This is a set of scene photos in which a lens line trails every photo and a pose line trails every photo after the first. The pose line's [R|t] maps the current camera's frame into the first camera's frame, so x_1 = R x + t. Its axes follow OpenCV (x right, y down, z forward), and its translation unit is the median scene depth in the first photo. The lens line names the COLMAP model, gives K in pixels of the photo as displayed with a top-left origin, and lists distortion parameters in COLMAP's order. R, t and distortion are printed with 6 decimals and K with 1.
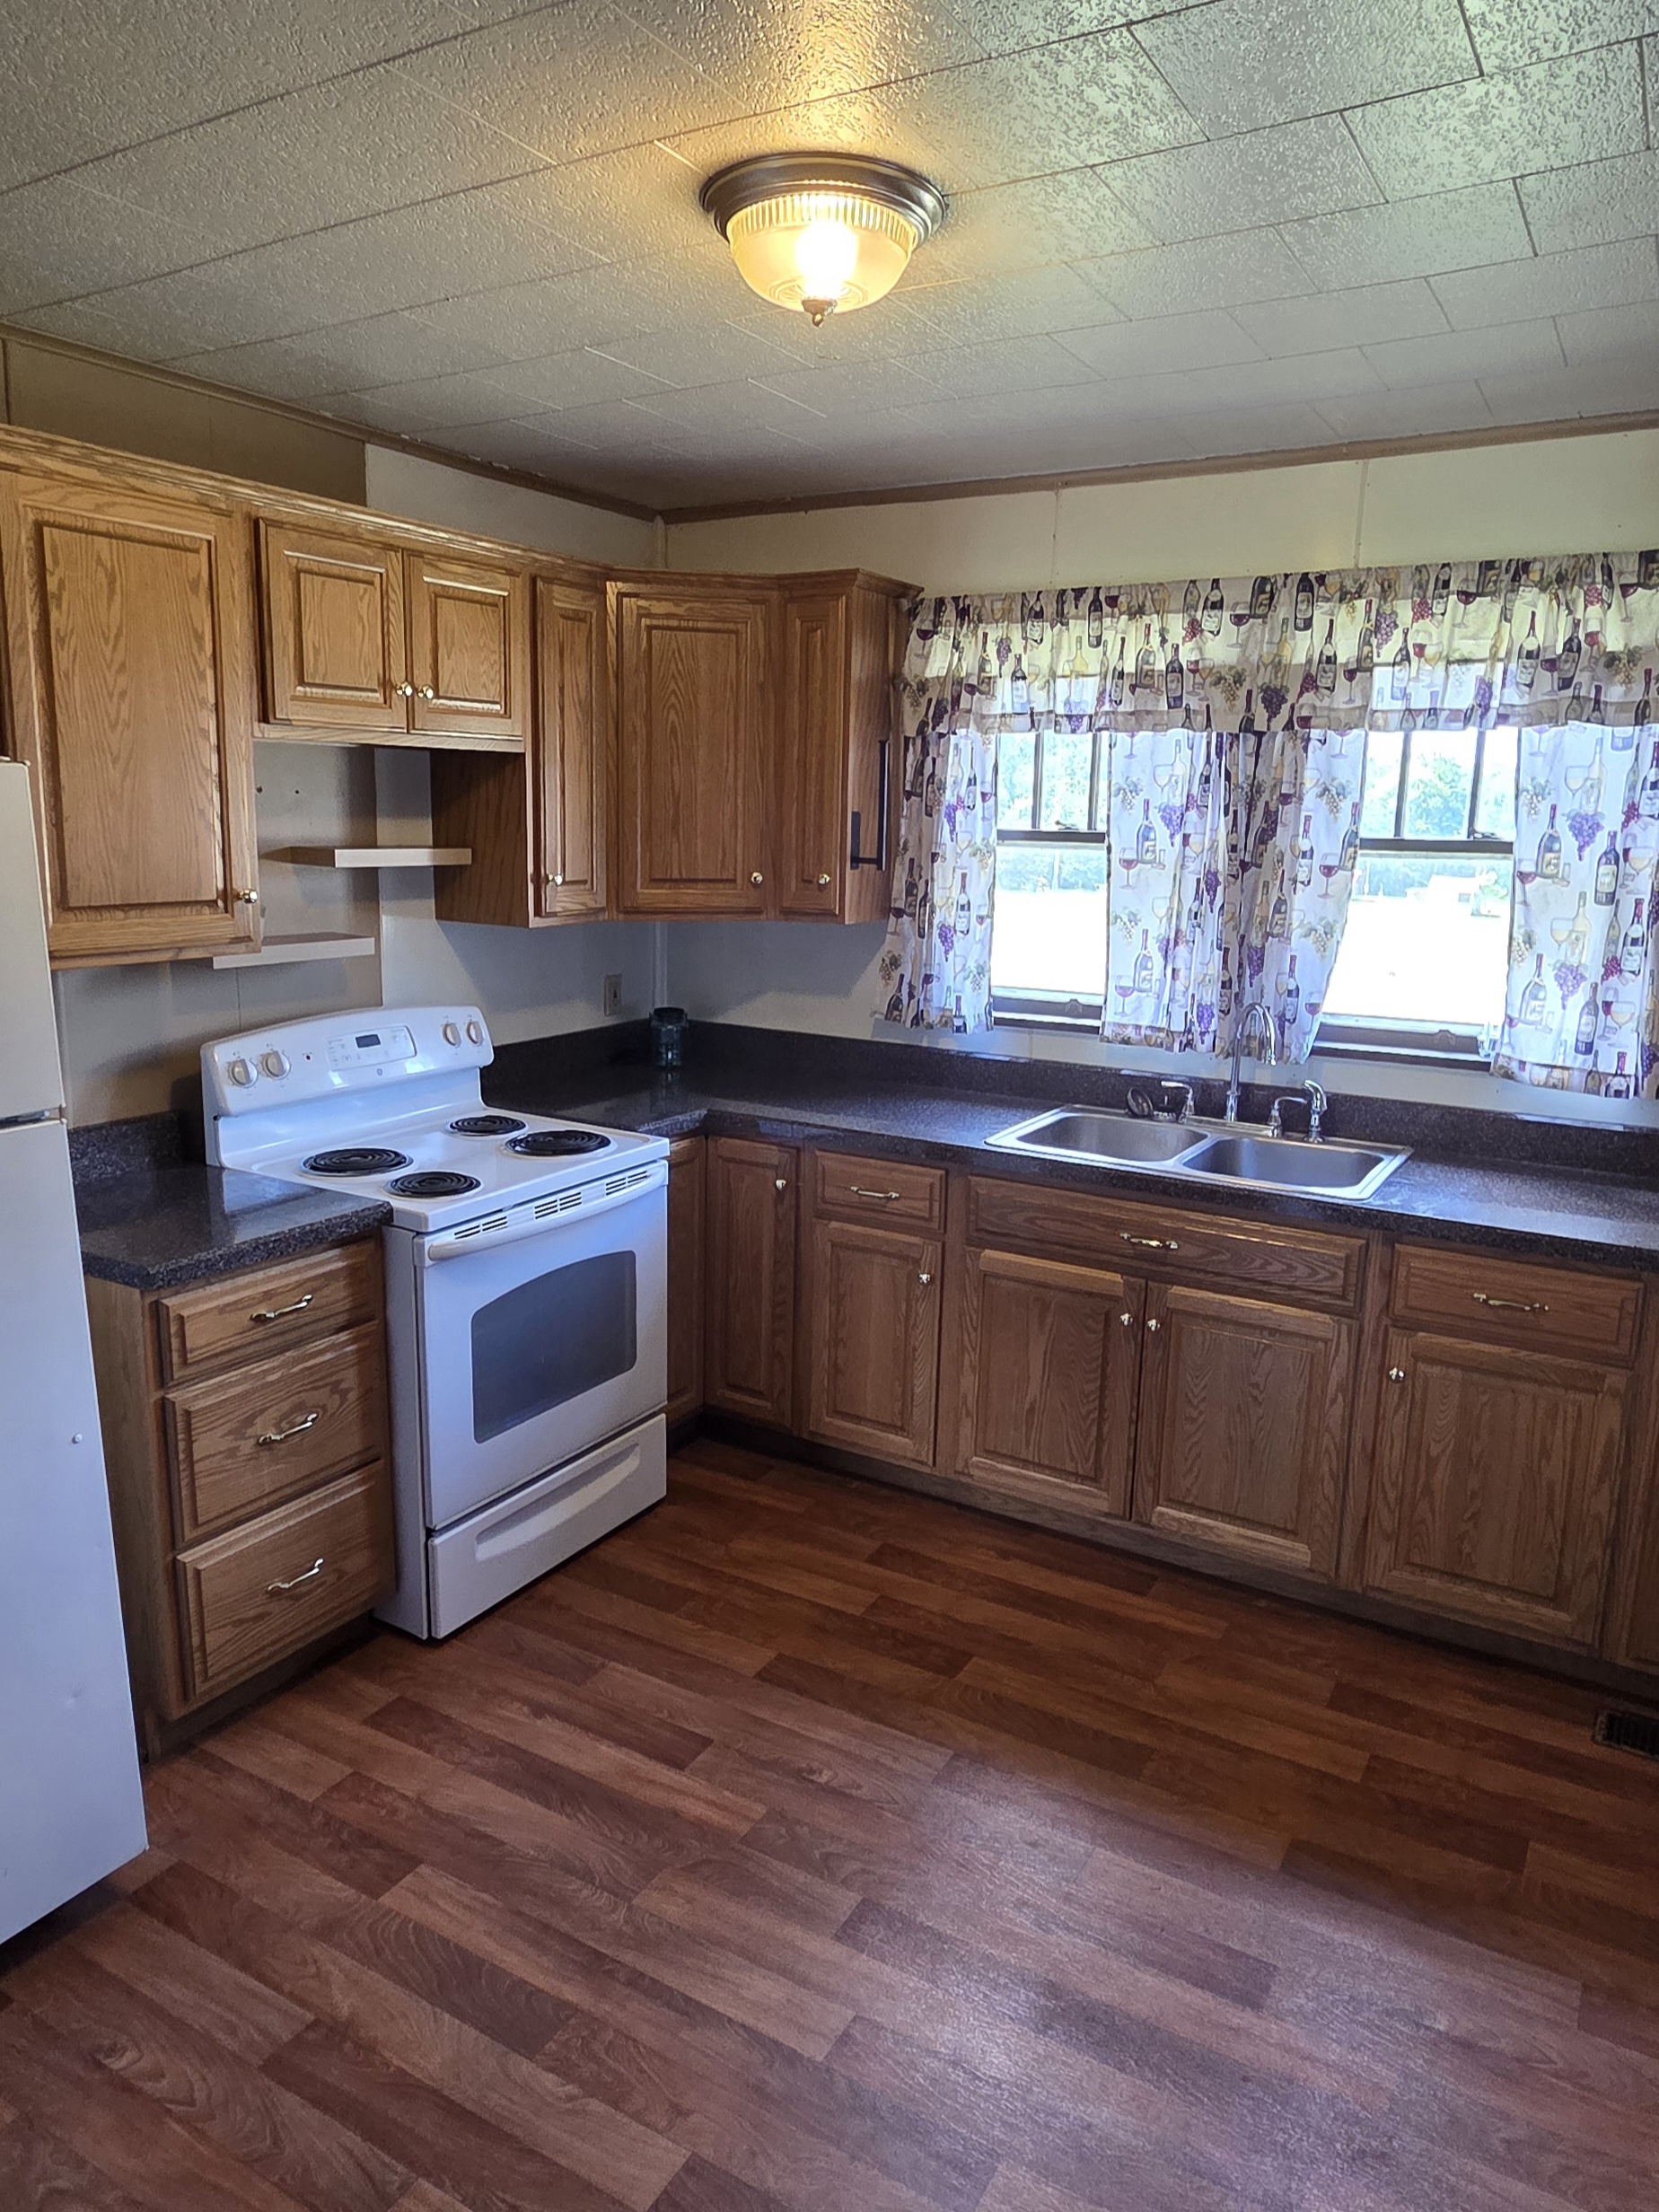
lens RADIAL K [[1475.0, 0, 837.3], [0, 1475.0, 1102.0], [0, 0, 1]] dist [-0.000719, -0.001712]
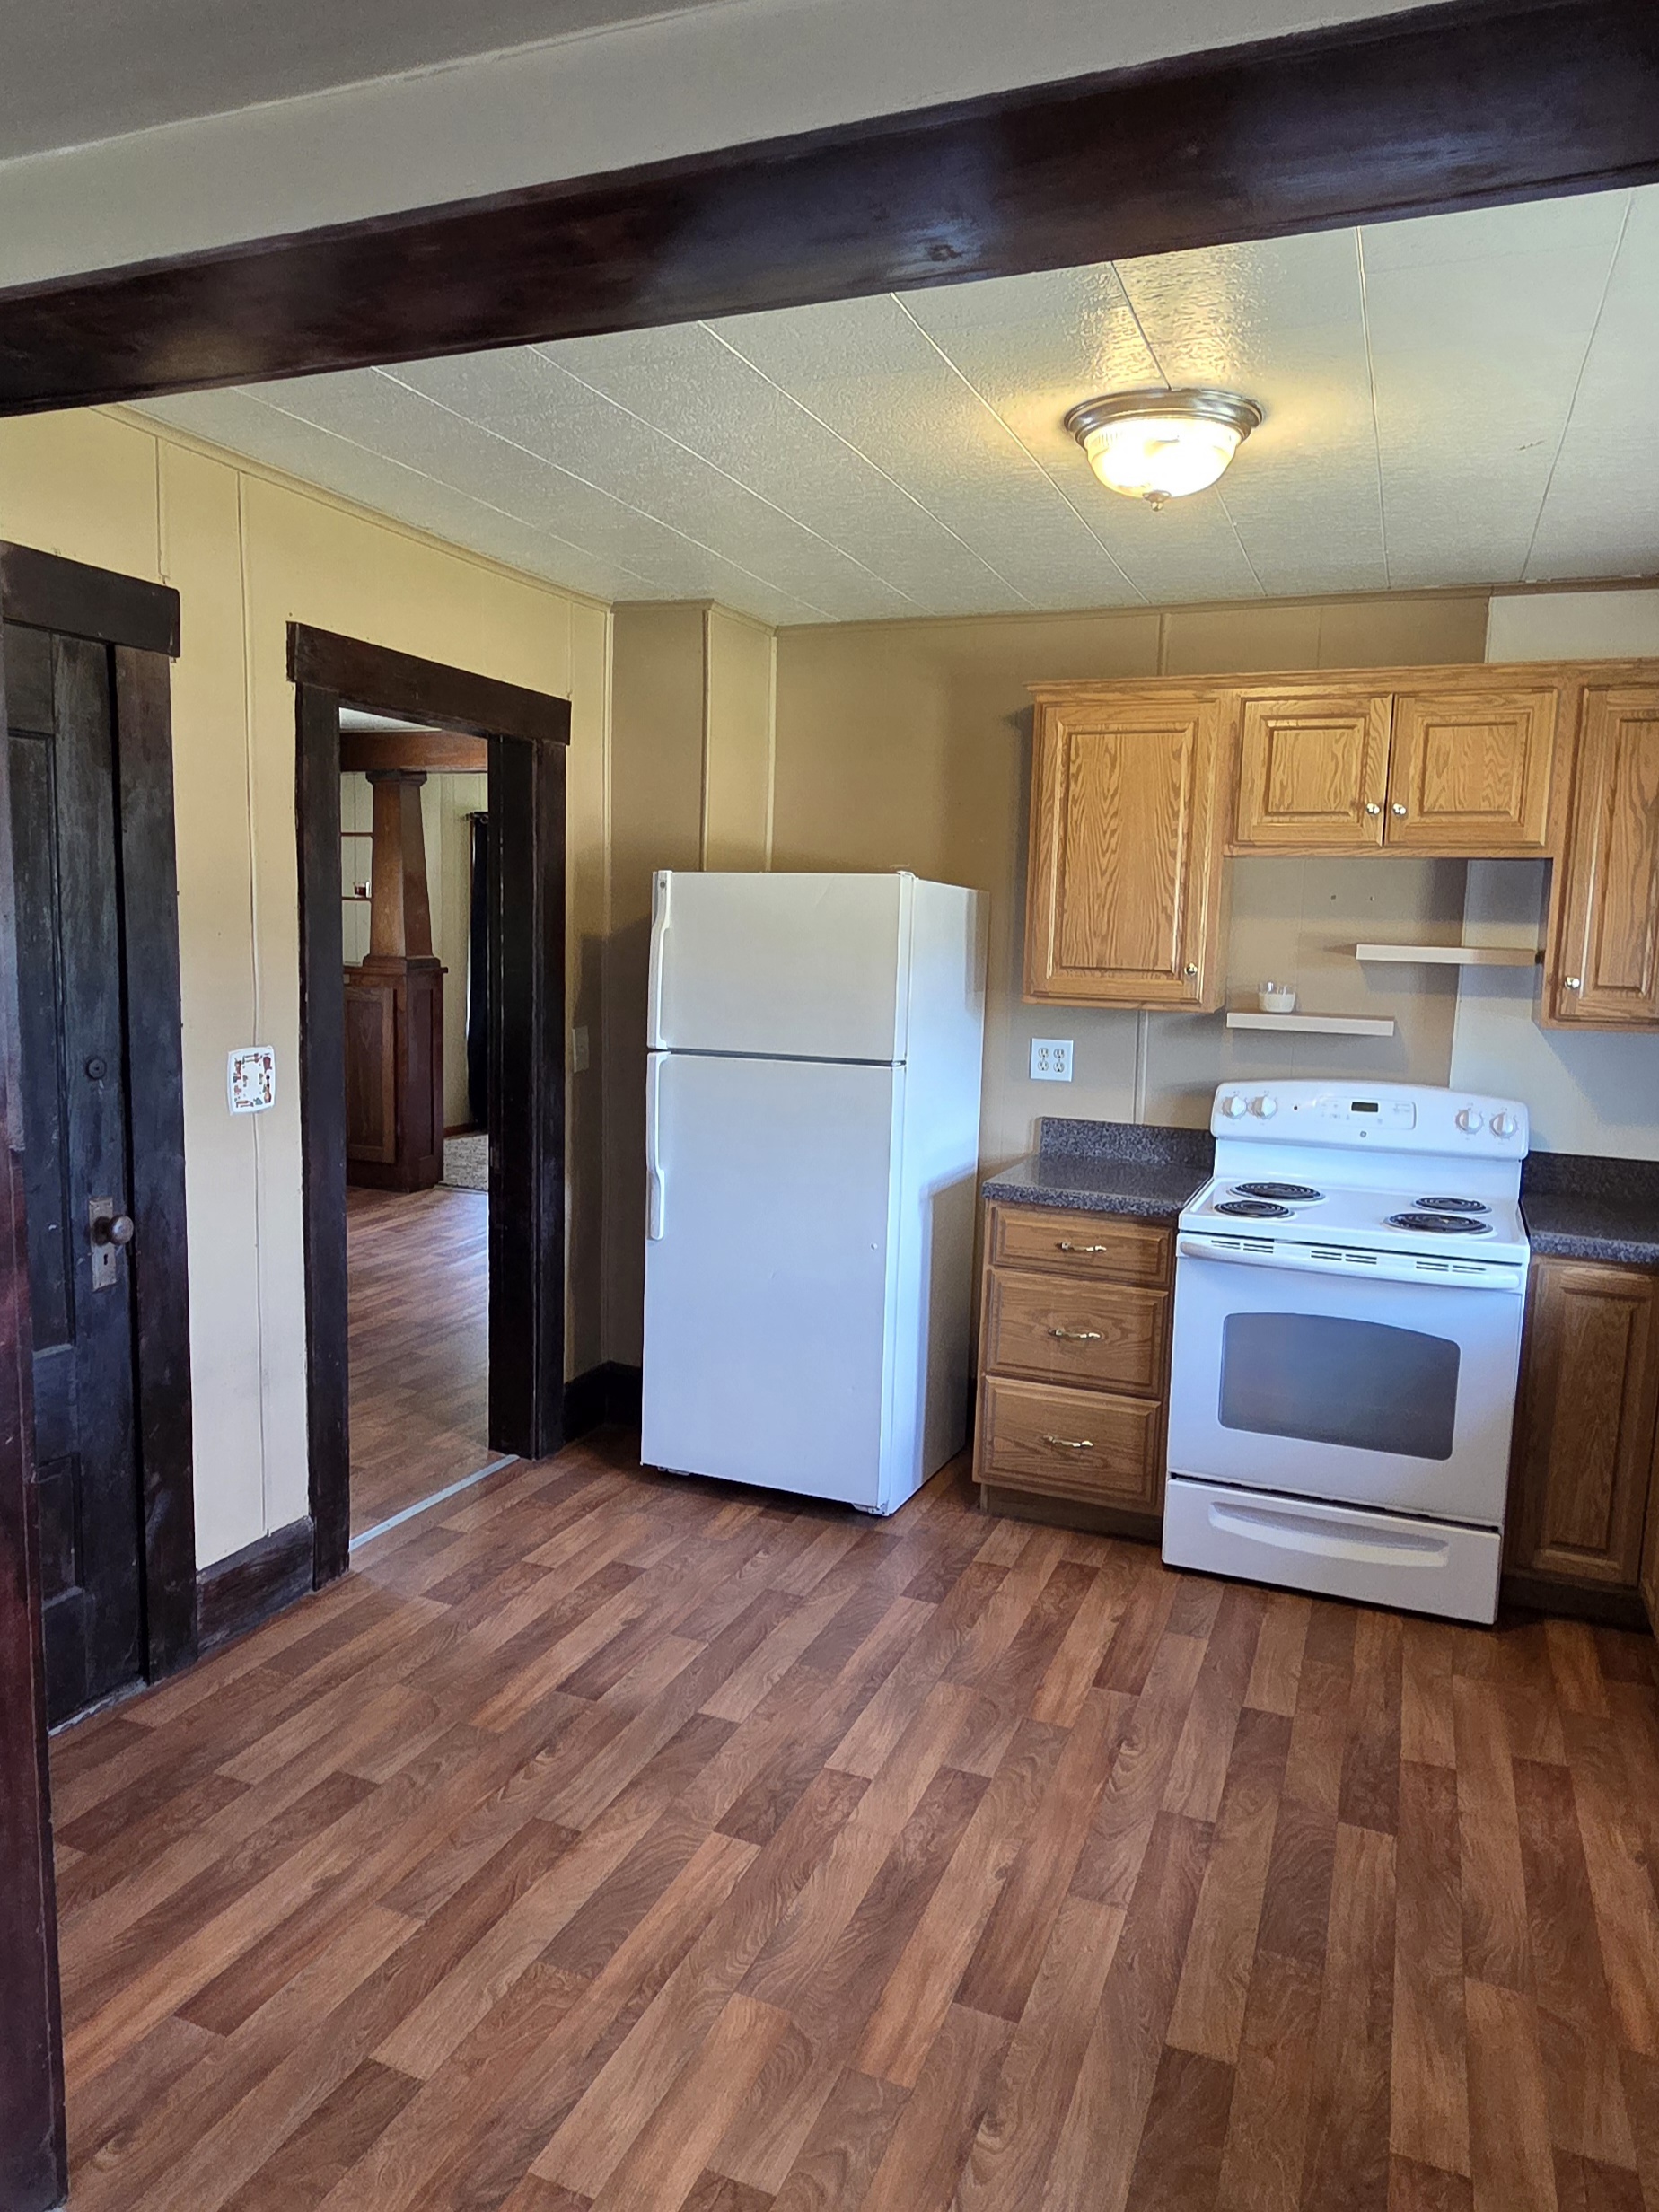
lens RADIAL K [[1475.0, 0, 770.9], [0, 1475.0, 1098.2], [0, 0, 1]] dist [-0.000719, -0.001712]
pose [[0.123799, 0.110452, -0.986141, 0.938350], [-0.215950, 0.972966, 0.081867, -0.050817], [0.968524, 0.202822, 0.144305, 0.450466]]
